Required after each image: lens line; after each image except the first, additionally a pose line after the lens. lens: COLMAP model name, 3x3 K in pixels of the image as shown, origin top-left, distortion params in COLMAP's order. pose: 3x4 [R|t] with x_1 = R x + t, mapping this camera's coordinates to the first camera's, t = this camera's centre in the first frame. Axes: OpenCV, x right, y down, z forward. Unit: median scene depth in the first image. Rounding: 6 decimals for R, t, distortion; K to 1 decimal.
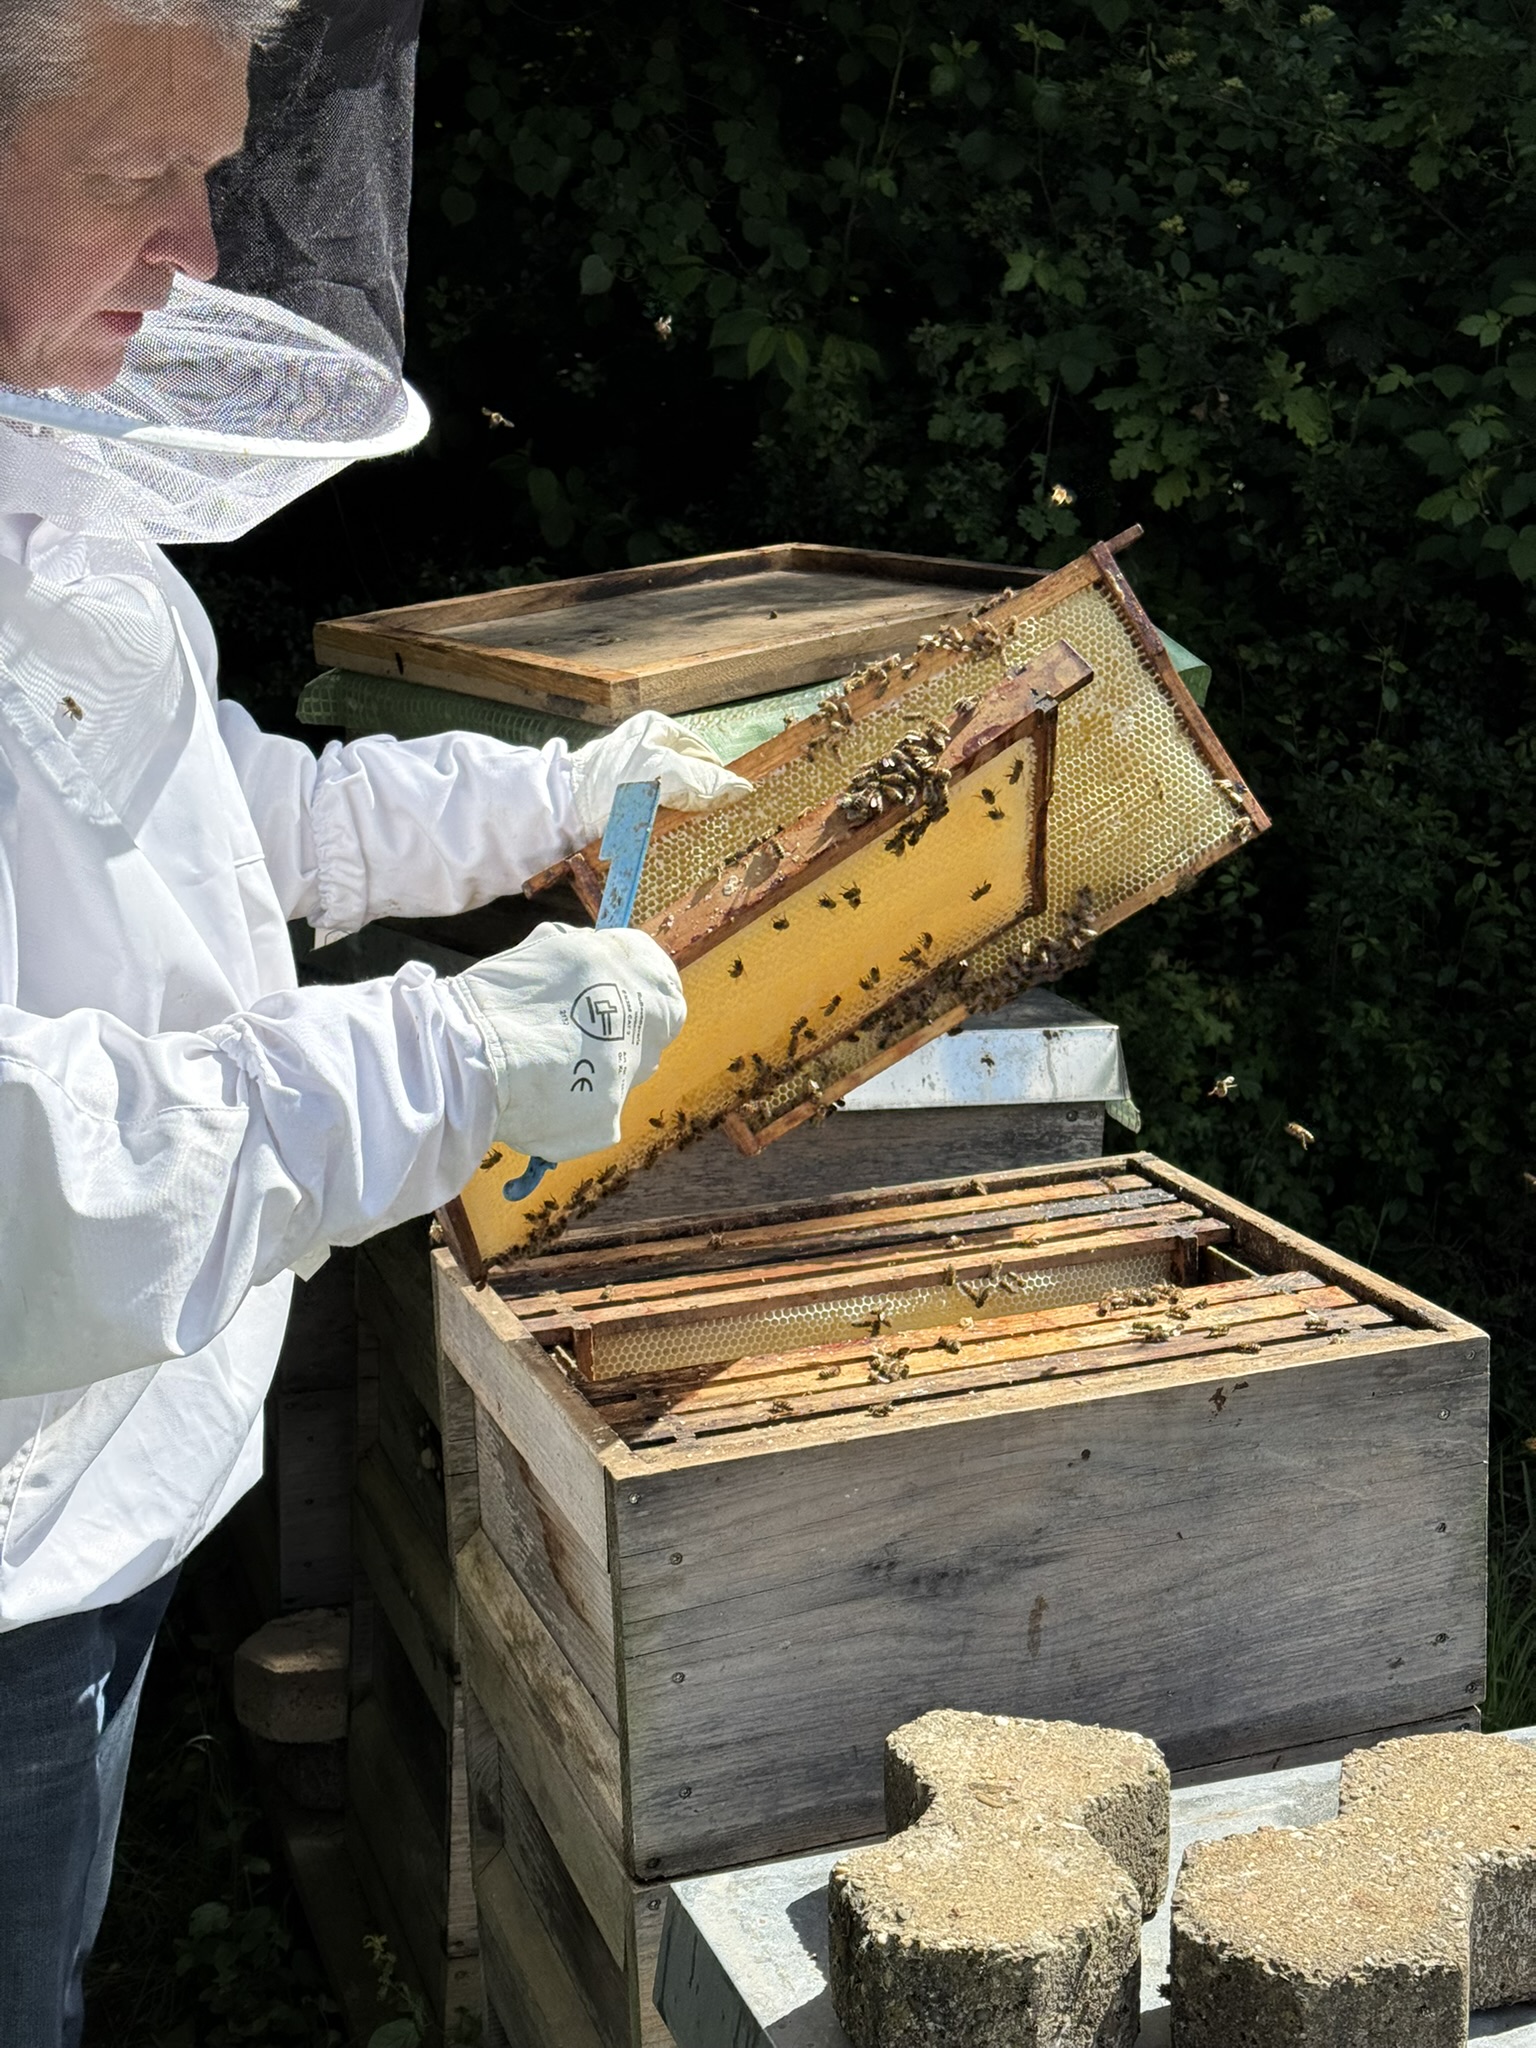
lens RADIAL K [[2810.8, 0, 712.6], [0, 2810.8, 1083.0], [0, 0, 1]] dist [0.315325, -0.789583]
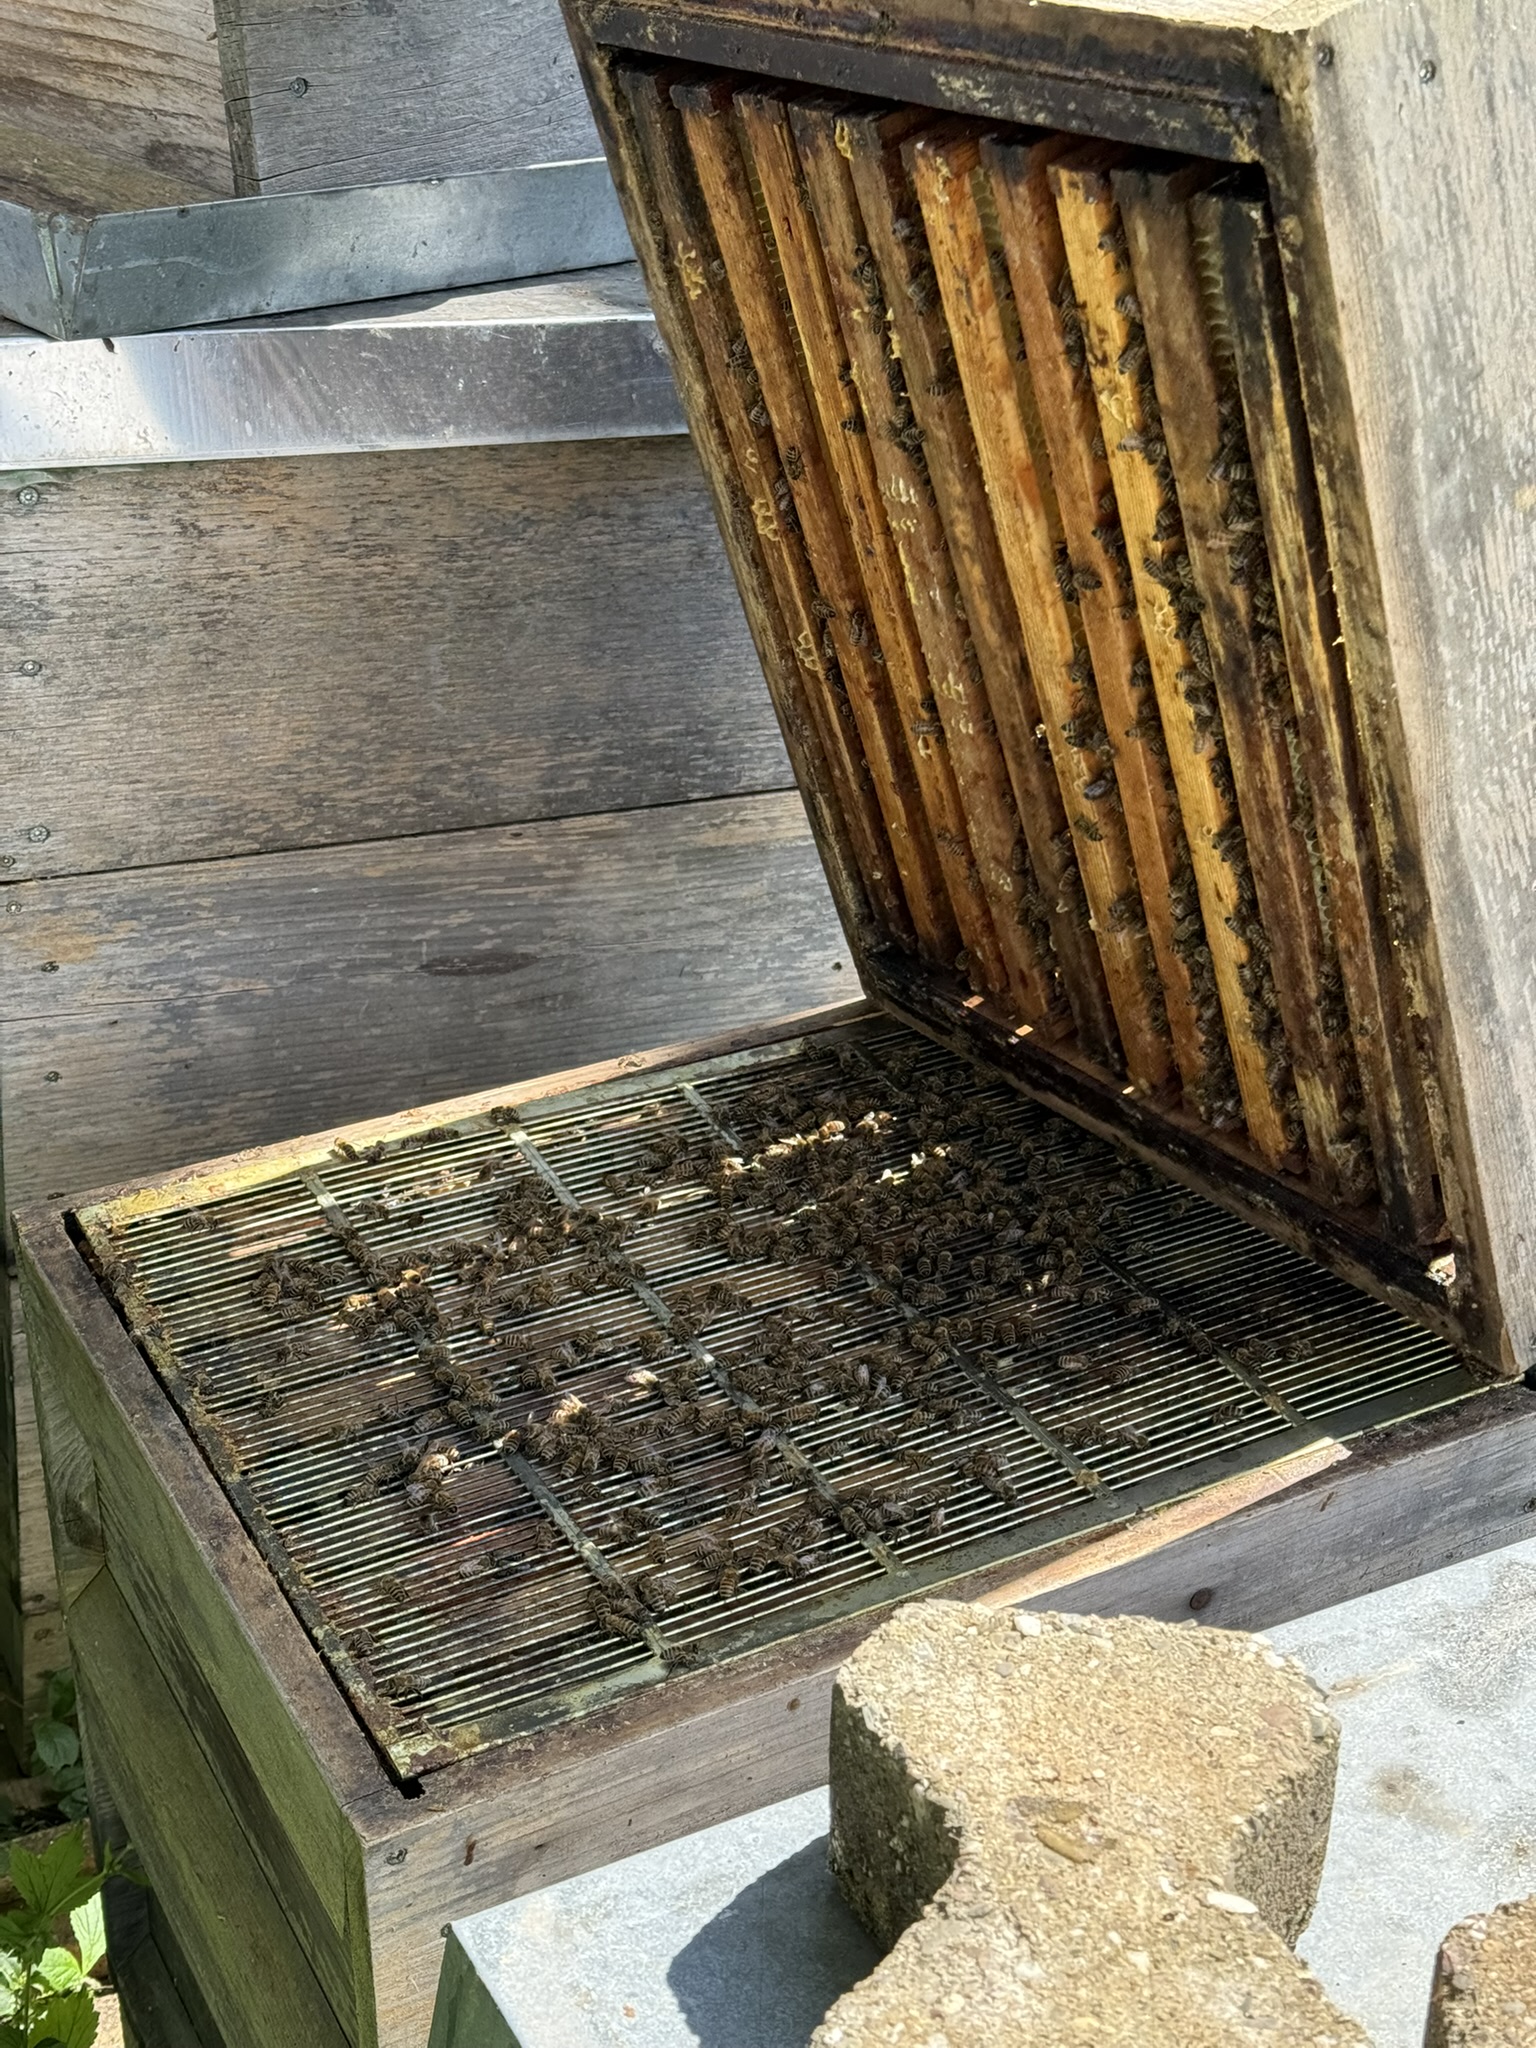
lens RADIAL K [[2810.8, 0, 712.6], [0, 2810.8, 1083.0], [0, 0, 1]] dist [0.315325, -0.789583]
pose [[0.986045, -0.044647, 0.160382, -0.041061], [0.000154, 0.963612, 0.267304, -0.029143], [-0.166480, -0.263549, 0.950172, 0.424978]]
